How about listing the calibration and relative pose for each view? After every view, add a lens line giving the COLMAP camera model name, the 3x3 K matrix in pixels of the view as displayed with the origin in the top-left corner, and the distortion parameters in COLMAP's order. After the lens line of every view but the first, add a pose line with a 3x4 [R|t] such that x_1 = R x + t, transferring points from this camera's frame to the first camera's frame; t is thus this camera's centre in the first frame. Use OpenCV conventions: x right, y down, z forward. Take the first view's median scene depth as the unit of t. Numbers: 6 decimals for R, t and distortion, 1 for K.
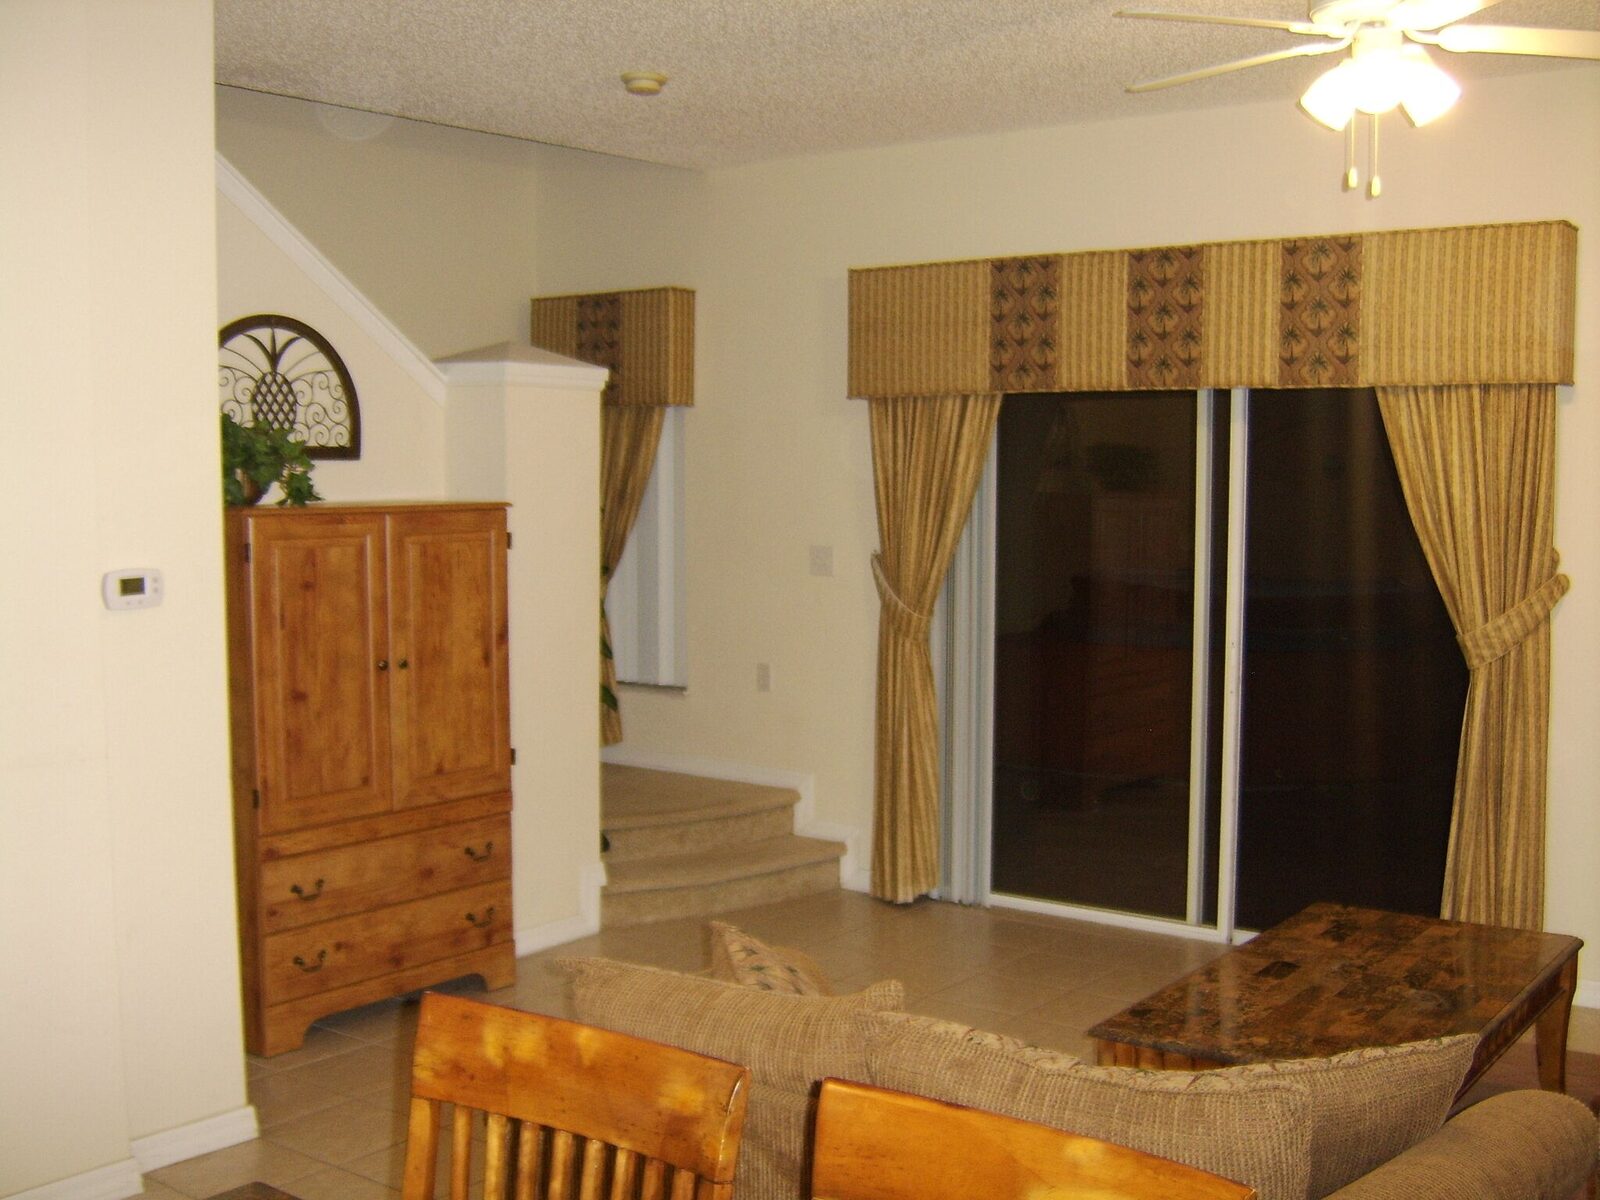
lens RADIAL K [[1791.2, 0, 800.0], [0, 1791.2, 600.0], [0, 0, 1]] dist [-0.137000, 0.083759]
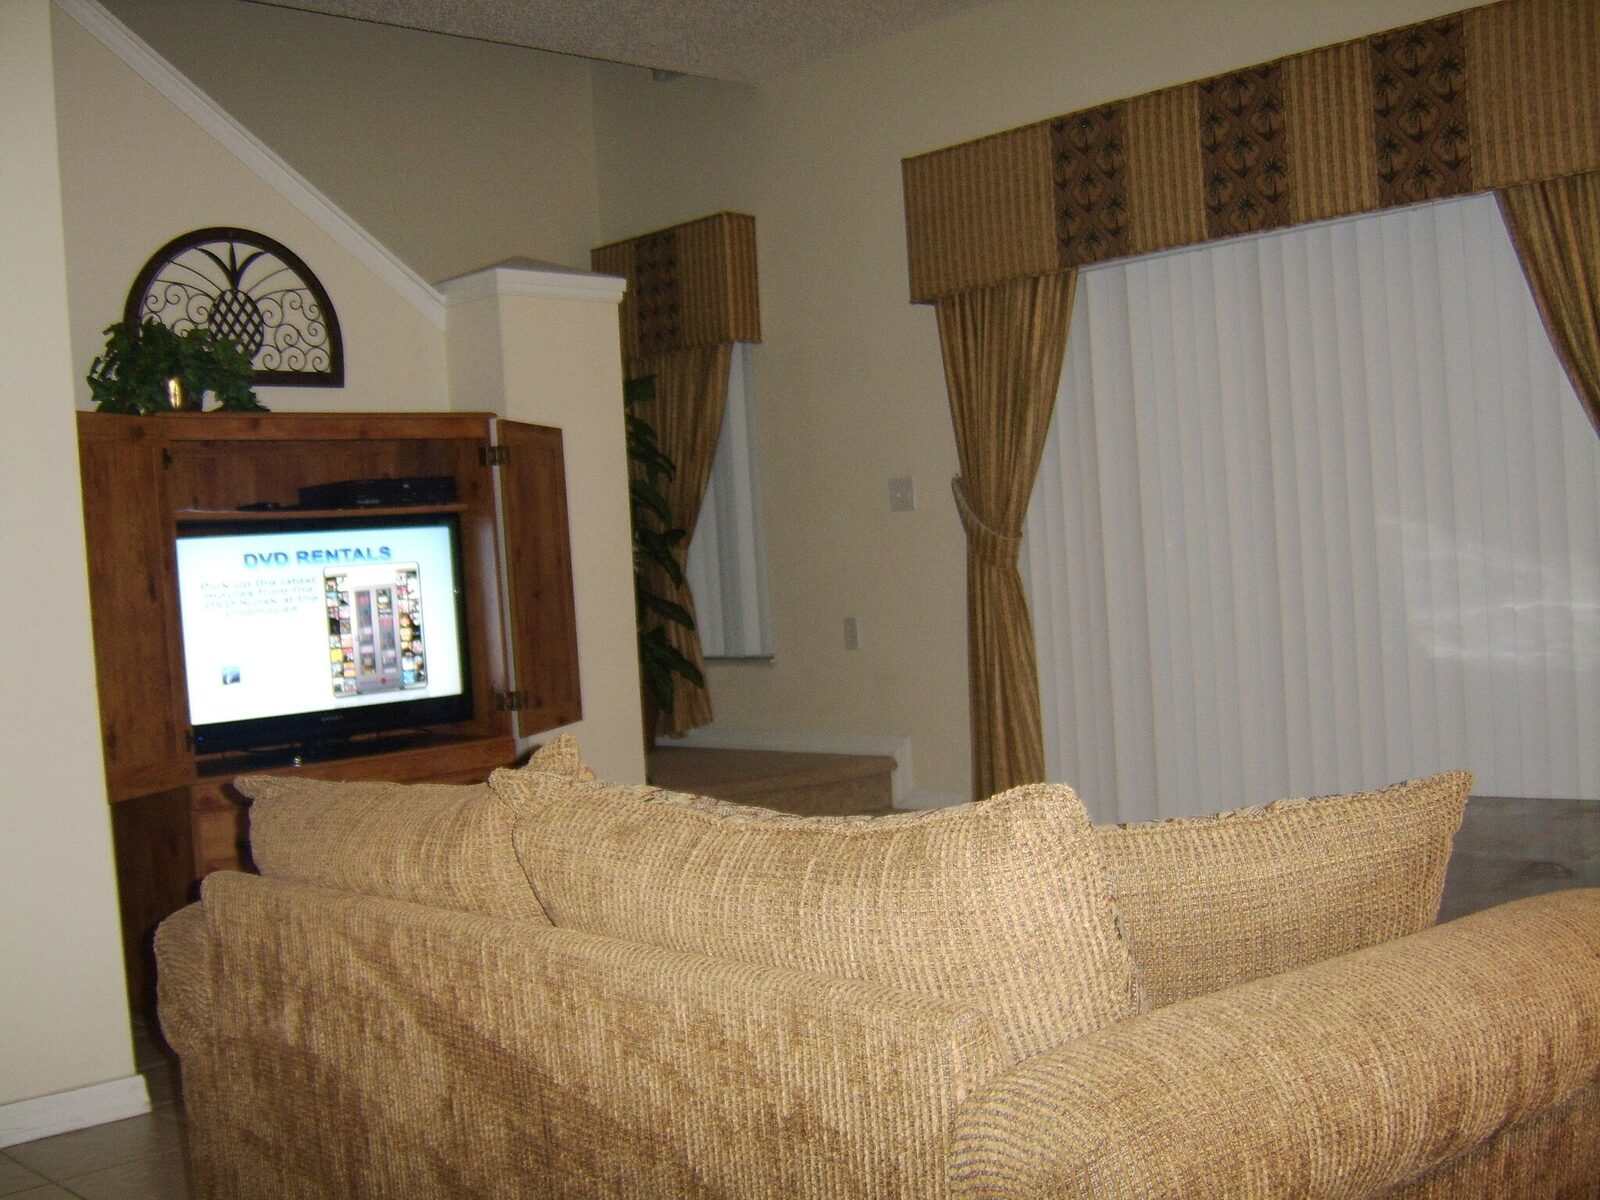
lens RADIAL K [[1791.2, 0, 800.0], [0, 1791.2, 600.0], [0, 0, 1]] dist [-0.137000, 0.083759]
pose [[0.987921, -0.063011, -0.141572, 0.099307], [0.056529, 0.997181, -0.049350, 0.083952], [0.144282, 0.040751, 0.988697, 0.139048]]
